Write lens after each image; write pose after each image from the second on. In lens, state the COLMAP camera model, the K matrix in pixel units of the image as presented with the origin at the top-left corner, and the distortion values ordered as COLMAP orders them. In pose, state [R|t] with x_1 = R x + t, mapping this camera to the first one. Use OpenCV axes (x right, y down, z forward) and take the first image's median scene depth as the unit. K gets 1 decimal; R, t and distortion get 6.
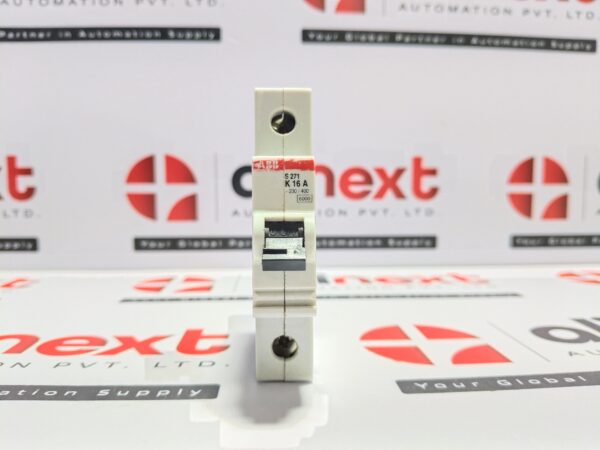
lens RADIAL K [[455.6, 0, 297.6], [0, 455.6, 225.3], [0, 0, 1]] dist [0.004976, -0.084487]
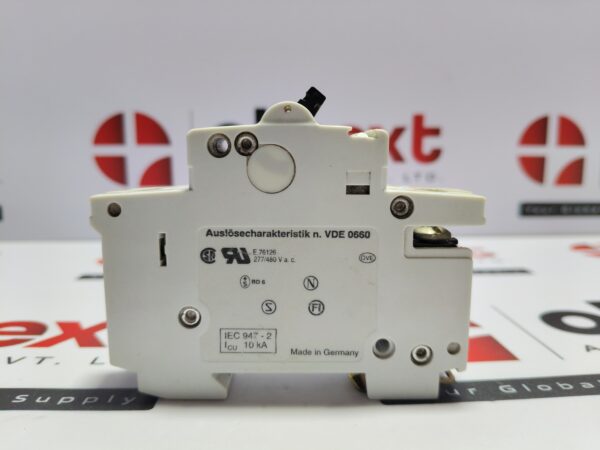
lens RADIAL K [[454.2, 0, 298.1], [0, 454.2, 227.4], [0, 0, 1]] dist [-0.000550, -0.074485]
pose [[0.999918, 0.002420, -0.012540, 0.048496], [-0.001337, 0.996320, 0.085703, -0.007656], [0.012701, -0.085679, 0.996242, 0.116467]]
